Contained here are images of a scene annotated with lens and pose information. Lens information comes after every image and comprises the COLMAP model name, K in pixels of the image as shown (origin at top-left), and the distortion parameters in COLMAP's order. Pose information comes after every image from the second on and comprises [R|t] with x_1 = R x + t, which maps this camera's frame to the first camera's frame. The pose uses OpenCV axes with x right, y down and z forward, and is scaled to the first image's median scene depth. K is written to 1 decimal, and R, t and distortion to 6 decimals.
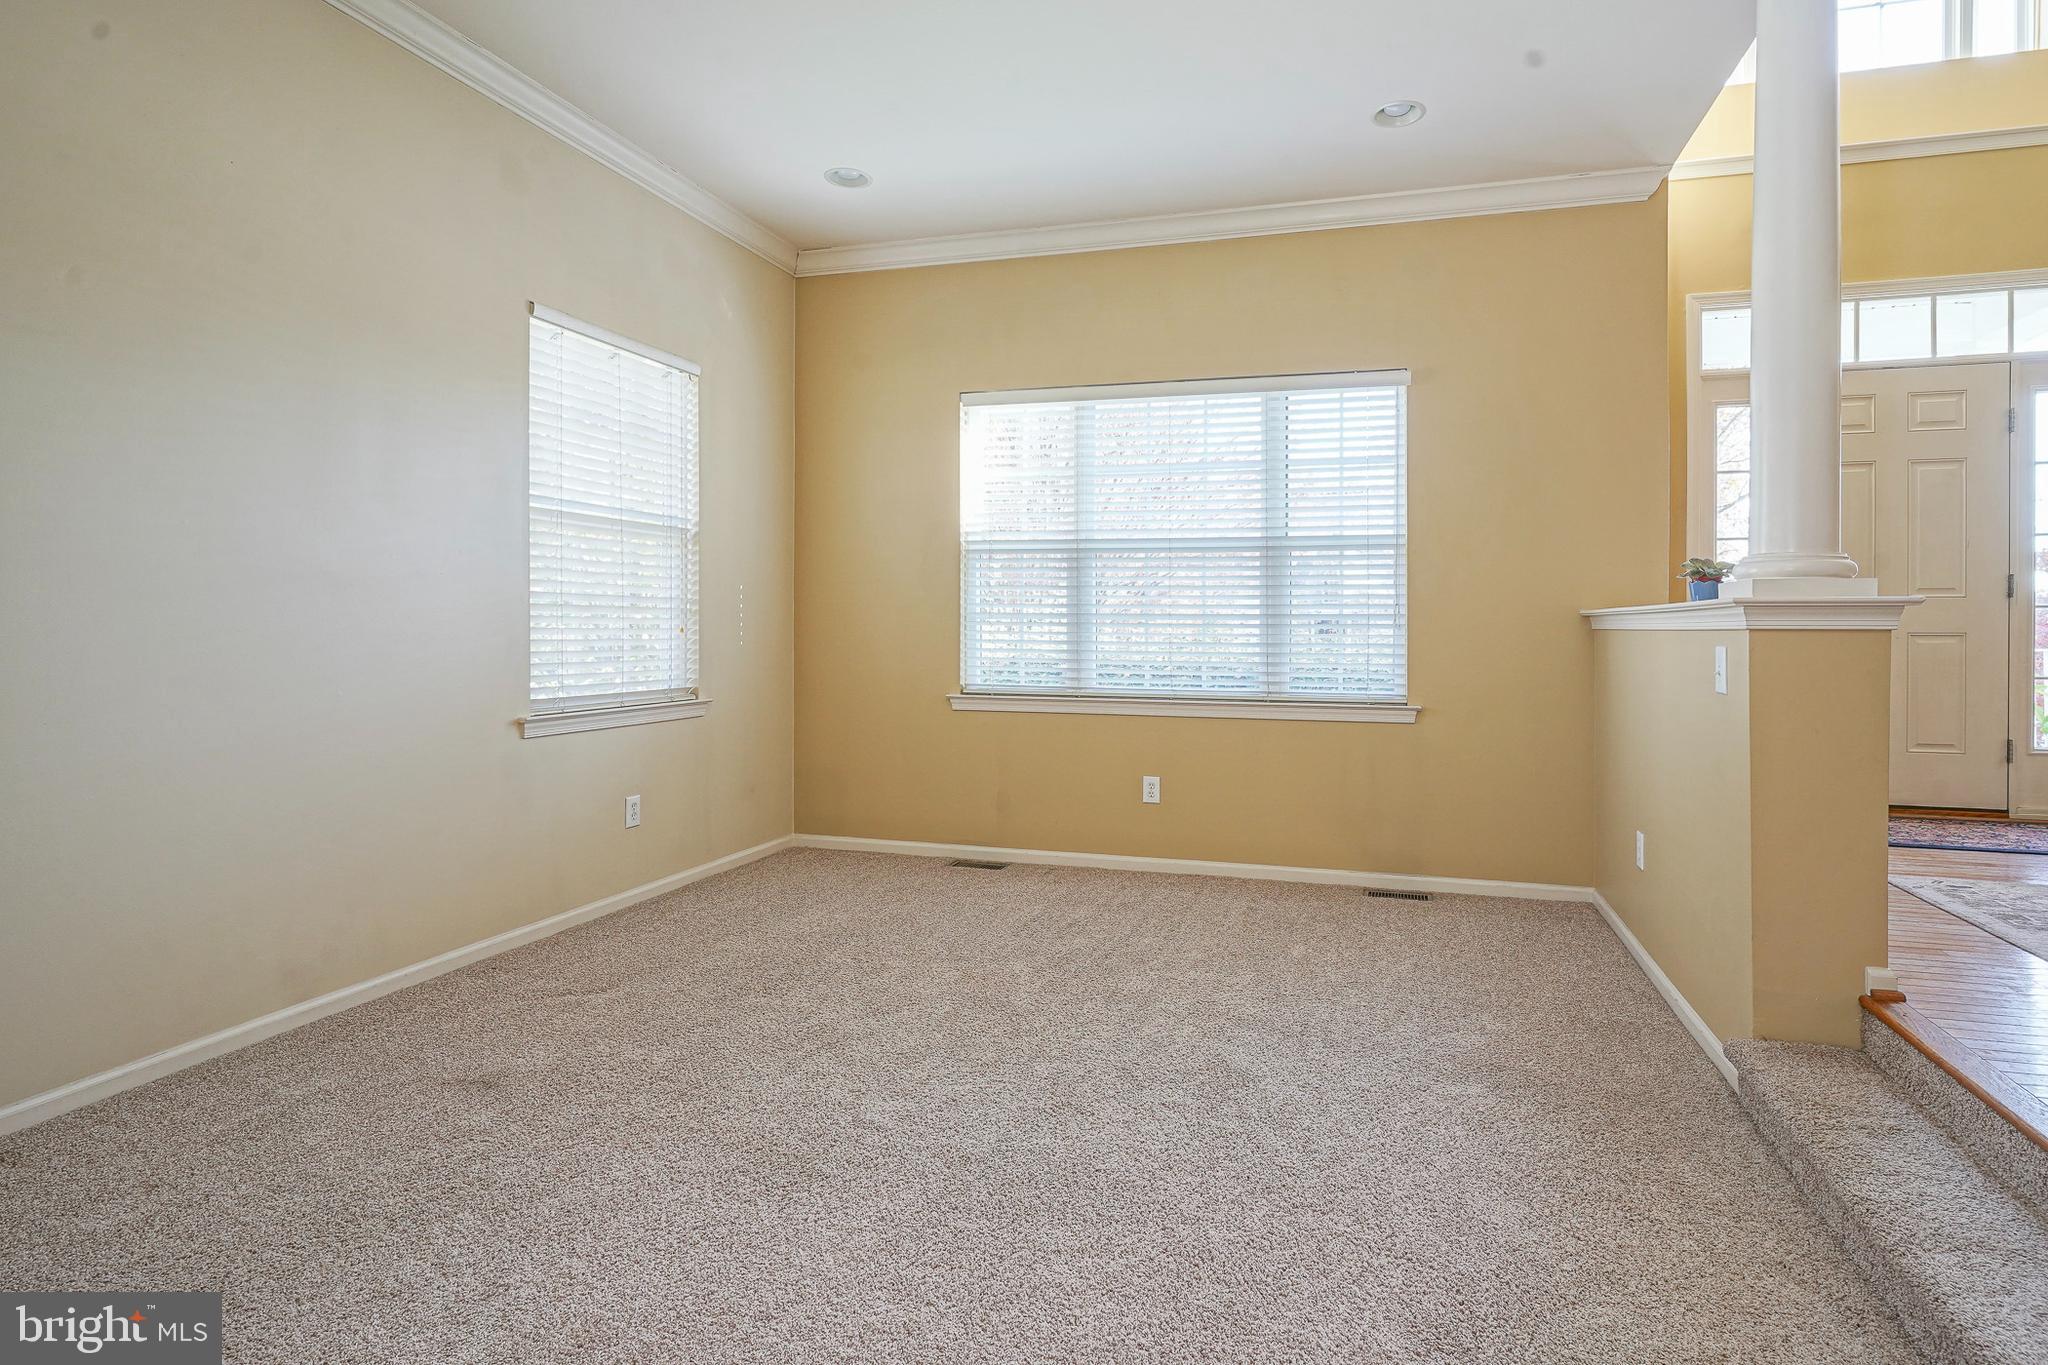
lens RADIAL K [[1003.6, 0, 1122.5], [0, 1003.6, 617.2], [0, 0, 1]] dist [-0.011440, 0.006018]
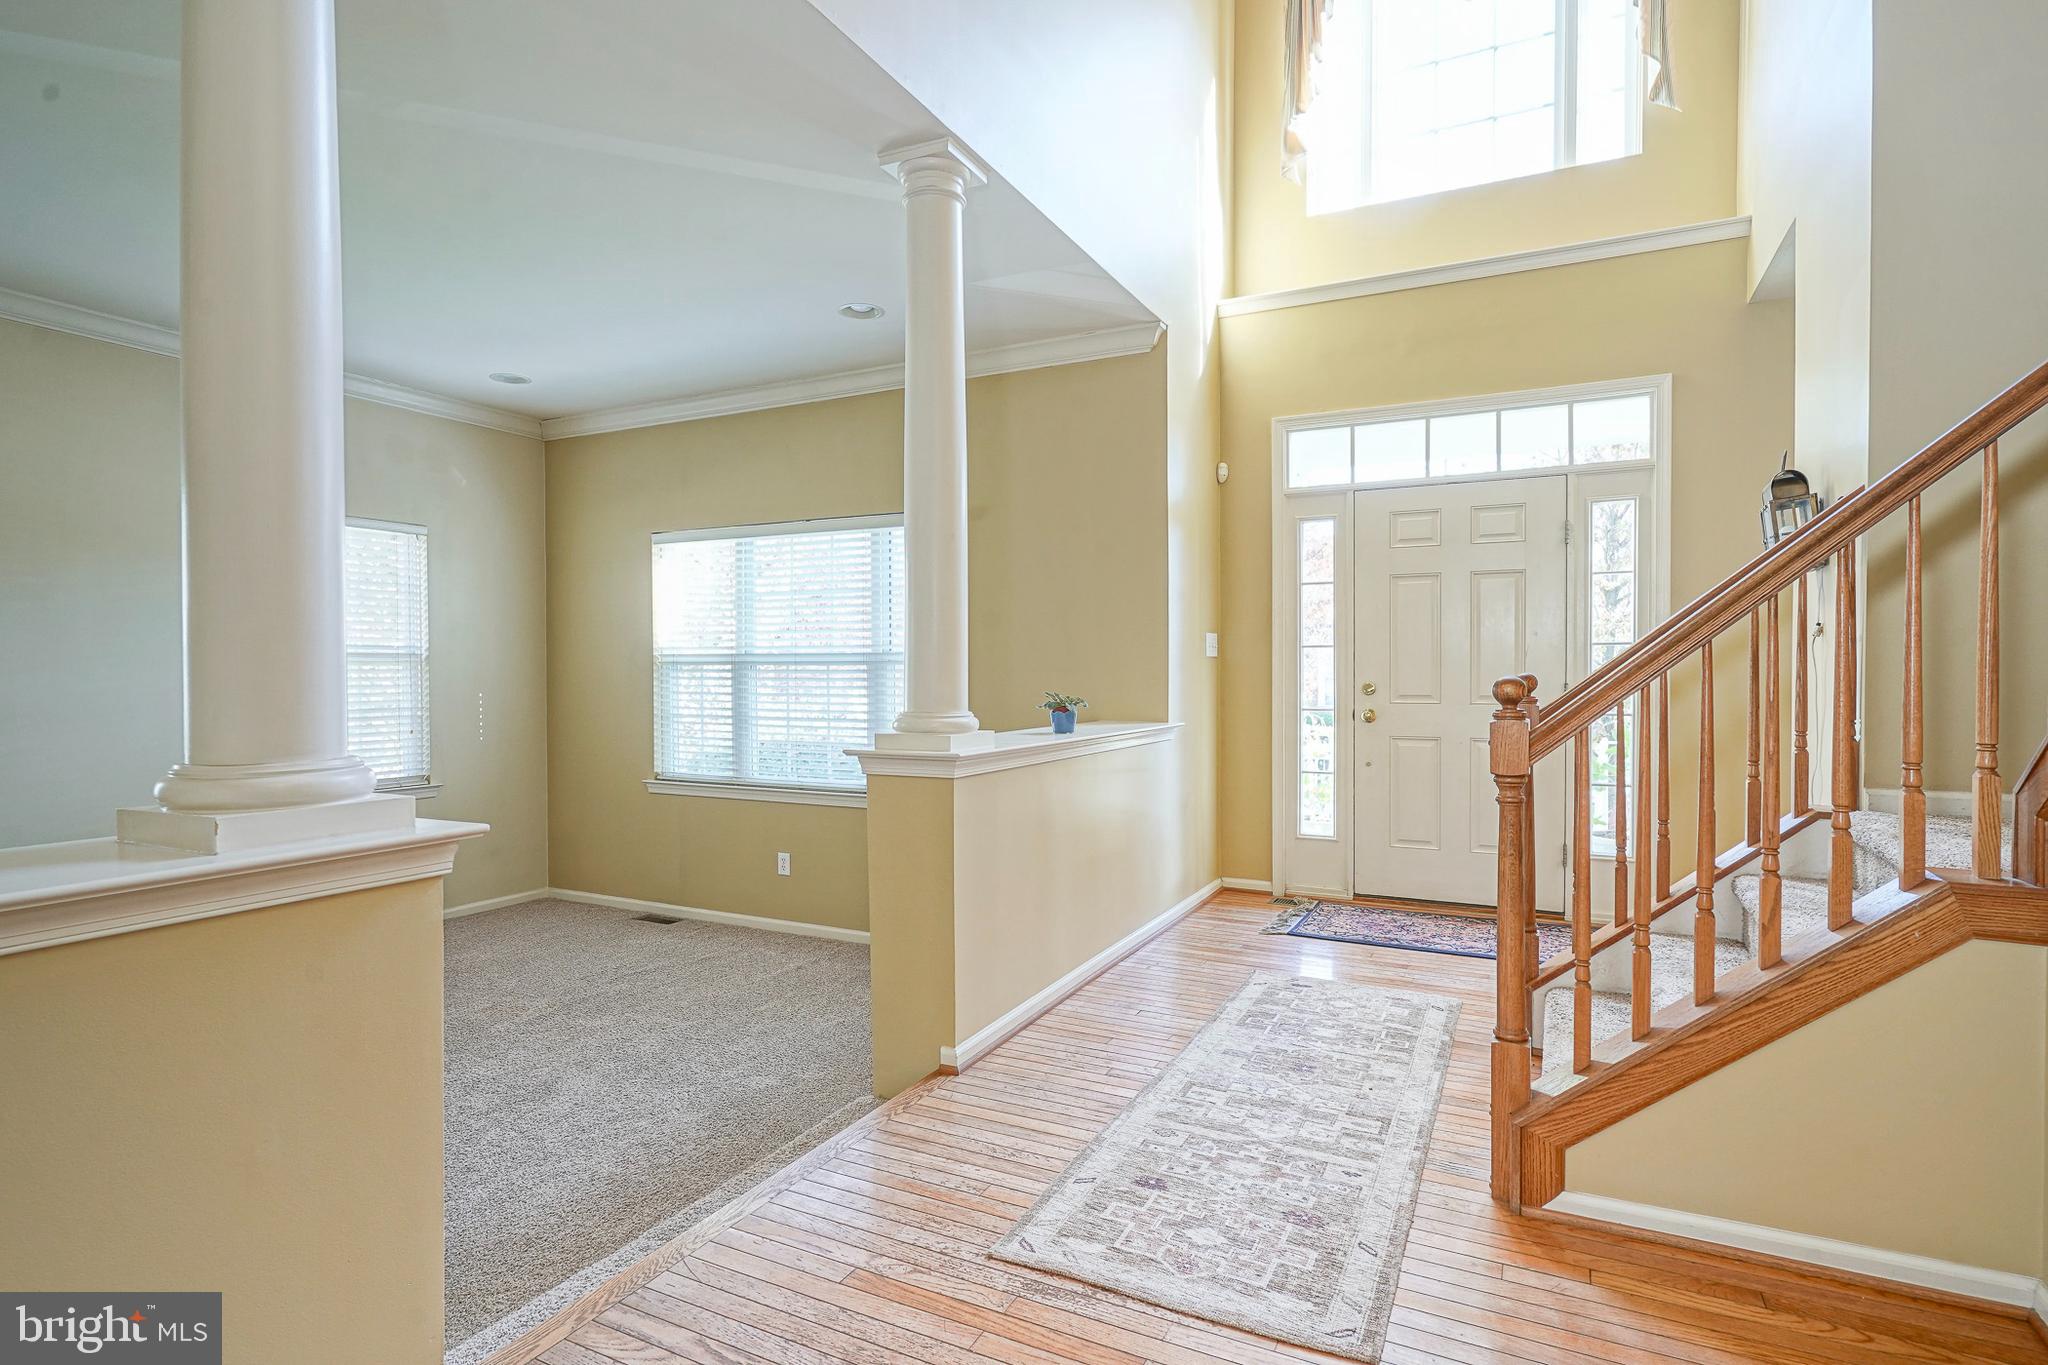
lens RADIAL K [[1003.6, 0, 1041.5], [0, 1003.6, 664.2], [0, 0, 1]] dist [-0.011440, 0.006018]
pose [[0.979678, -0.004577, -0.200527, 0.556683], [0.005412, 0.999979, 0.003615, -0.067283], [0.200506, -0.004627, 0.979682, -0.104683]]
